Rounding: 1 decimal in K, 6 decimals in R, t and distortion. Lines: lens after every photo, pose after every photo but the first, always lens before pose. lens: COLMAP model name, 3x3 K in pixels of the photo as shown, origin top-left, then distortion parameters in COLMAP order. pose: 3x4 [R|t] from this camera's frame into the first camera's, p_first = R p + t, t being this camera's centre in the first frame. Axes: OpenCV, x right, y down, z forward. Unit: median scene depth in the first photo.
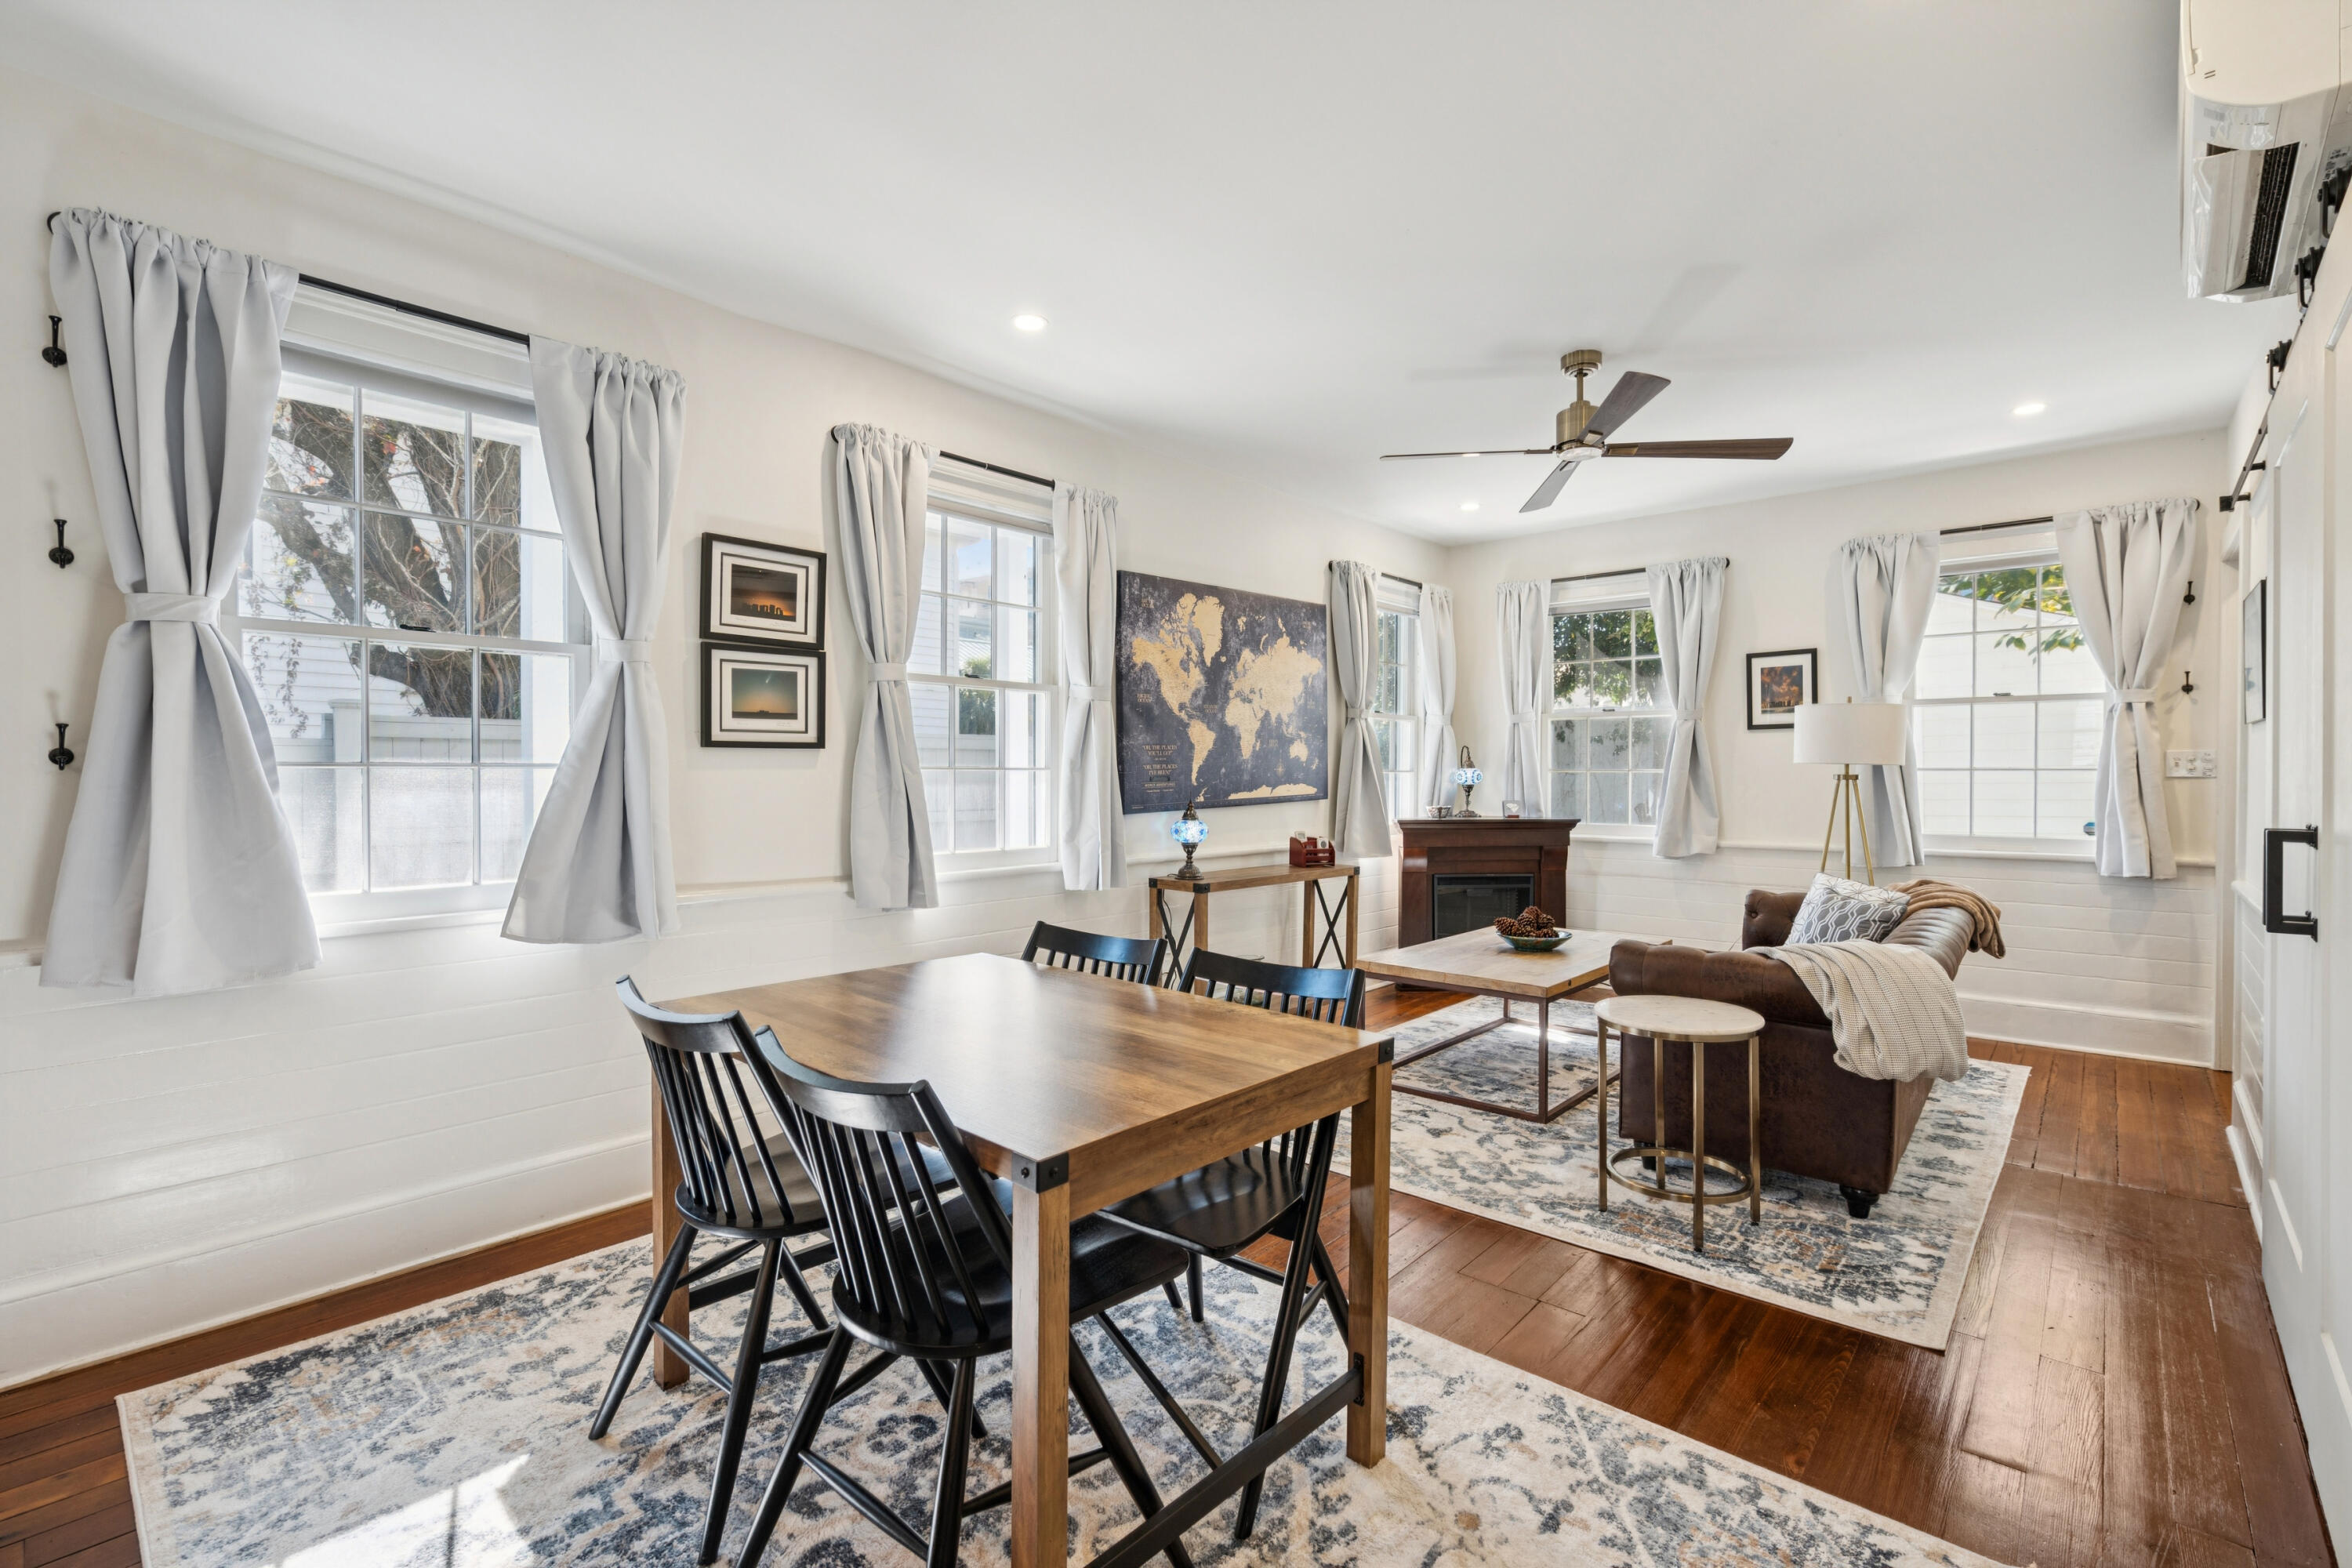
lens RADIAL K [[1045.8, 0, 1176.0], [0, 1045.8, 784.0], [0, 0, 1]] dist [0.000029, 0.000191]
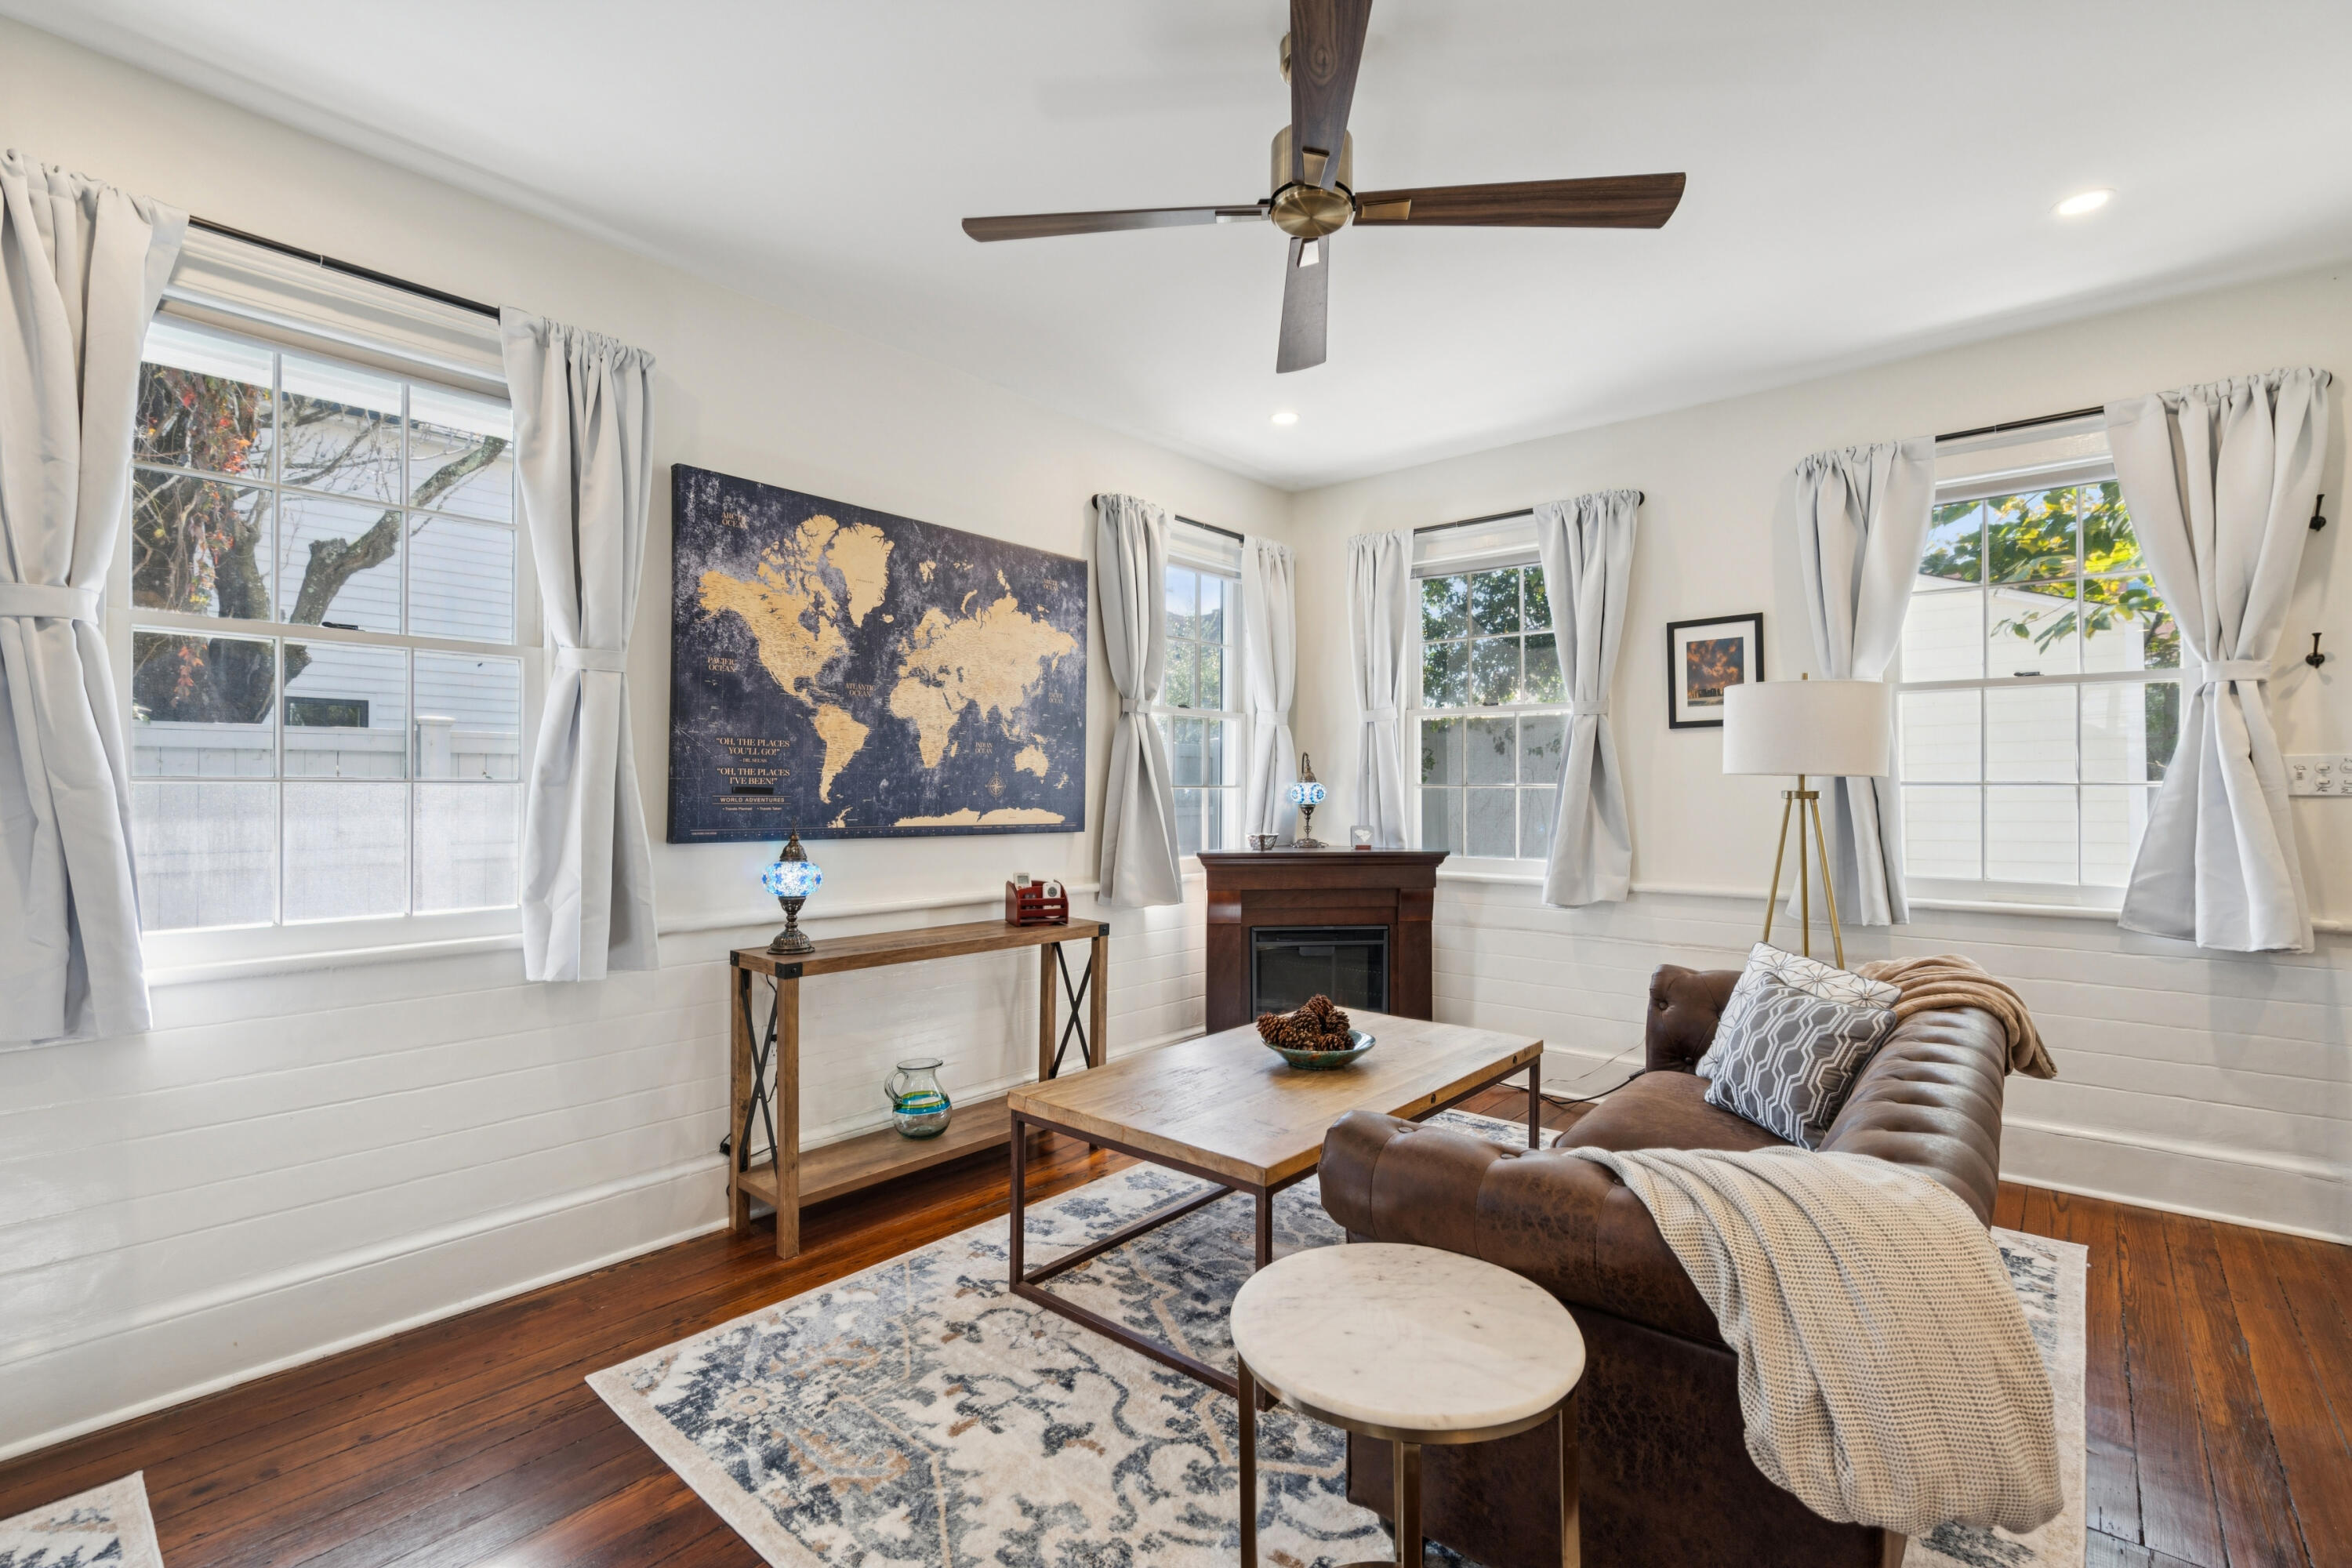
lens RADIAL K [[1040.3, 0, 1176.3], [0, 1040.3, 786.7], [0, 0, 1]] dist [-0.001518, 0.000498]
pose [[0.999908, 0.000554, 0.013565, 0.212637], [-0.000384, 0.999921, -0.012543, -0.002997], [-0.013571, 0.012537, 0.999829, 0.312019]]
